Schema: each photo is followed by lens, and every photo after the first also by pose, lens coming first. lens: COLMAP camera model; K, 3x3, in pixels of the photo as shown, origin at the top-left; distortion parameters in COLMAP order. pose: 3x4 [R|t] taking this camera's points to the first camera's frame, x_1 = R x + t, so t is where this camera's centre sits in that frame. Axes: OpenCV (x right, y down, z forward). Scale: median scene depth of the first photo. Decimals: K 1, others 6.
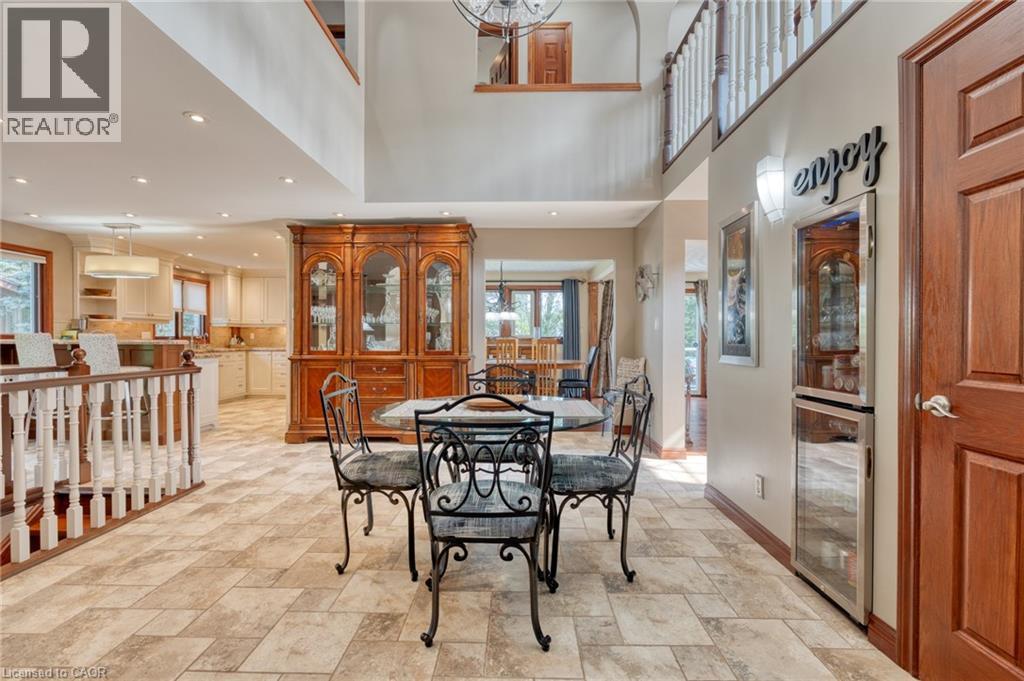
lens RADIAL K [[458.8, 0, 515.2], [0, 458.8, 340.3], [0, 0, 1]] dist [-0.013331, 0.000275]
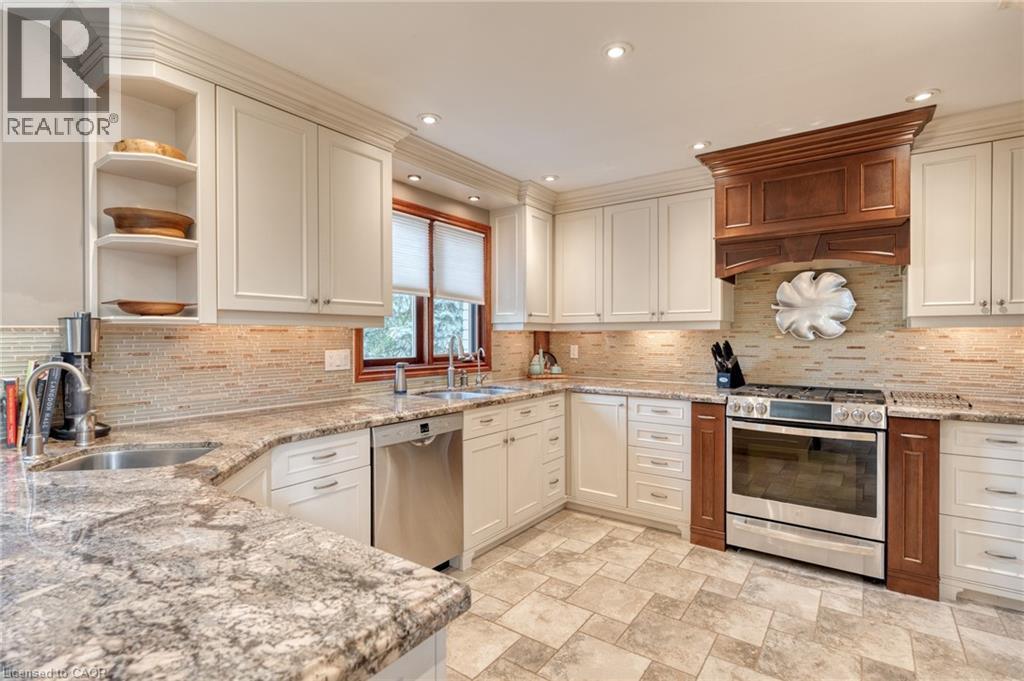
lens RADIAL K [[494.7, 0, 510.7], [0, 494.7, 338.5], [0, 0, 1]] dist [0.000020, 0.000011]
pose [[0.824529, -0.001448, -0.565818, -0.391702], [0.000330, 0.999998, -0.002079, -0.022404], [0.565820, 0.001527, 0.824528, 0.628987]]
